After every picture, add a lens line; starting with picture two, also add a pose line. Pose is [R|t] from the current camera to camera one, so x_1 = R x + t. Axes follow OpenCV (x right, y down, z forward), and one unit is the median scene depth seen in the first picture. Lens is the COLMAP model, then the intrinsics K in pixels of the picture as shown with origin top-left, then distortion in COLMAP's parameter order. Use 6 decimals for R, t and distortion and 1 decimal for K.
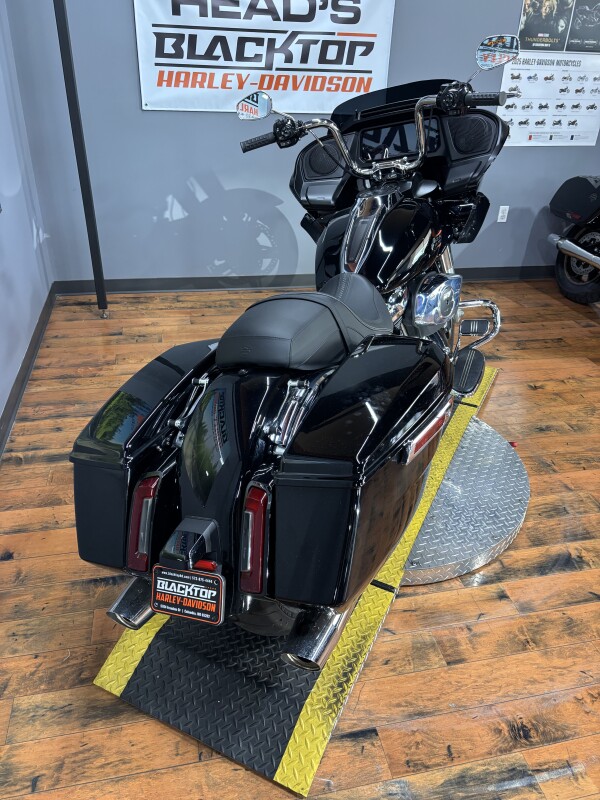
lens RADIAL K [[598.9, 0, 300.0], [0, 598.9, 400.0], [0, 0, 1]] dist [0.056834, -0.059056]
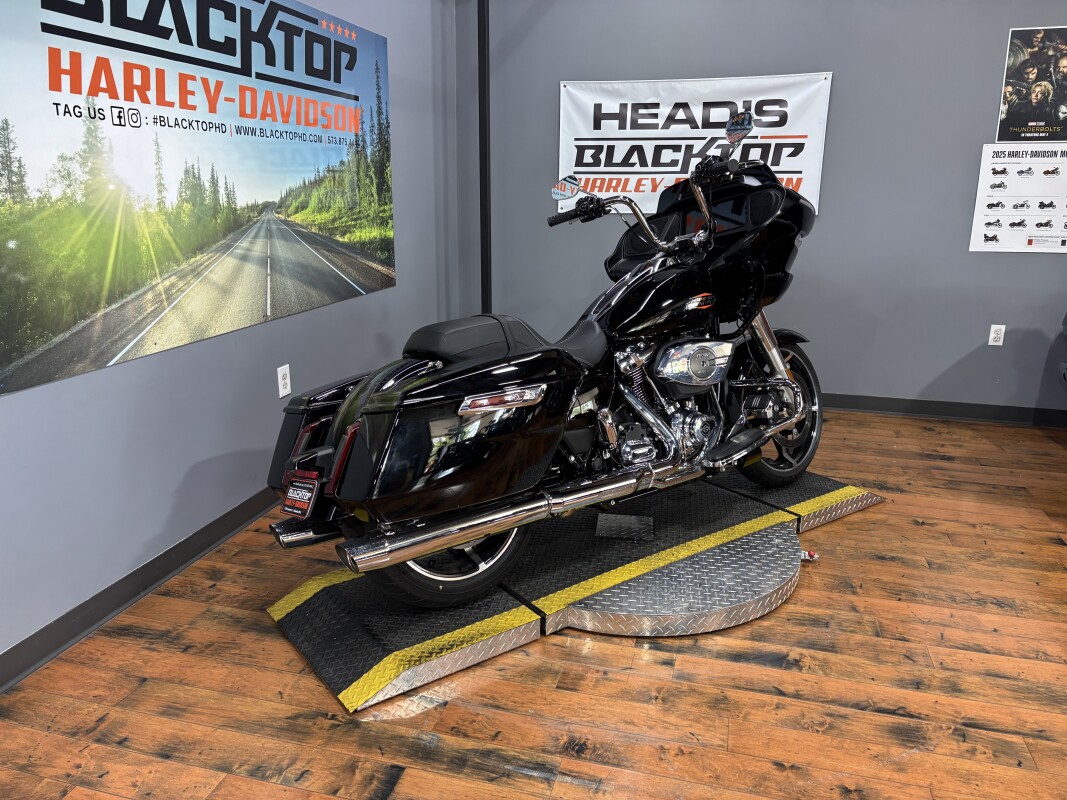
lens RADIAL K [[795.2, 0, 533.5], [0, 795.2, 400.0], [0, 0, 1]] dist [0.021259, -0.005990]
pose [[0.888829, 0.089189, -0.449476, 0.352475], [-0.203173, 0.955896, -0.212094, 0.130798], [0.410736, 0.279837, 0.867748, -0.118308]]
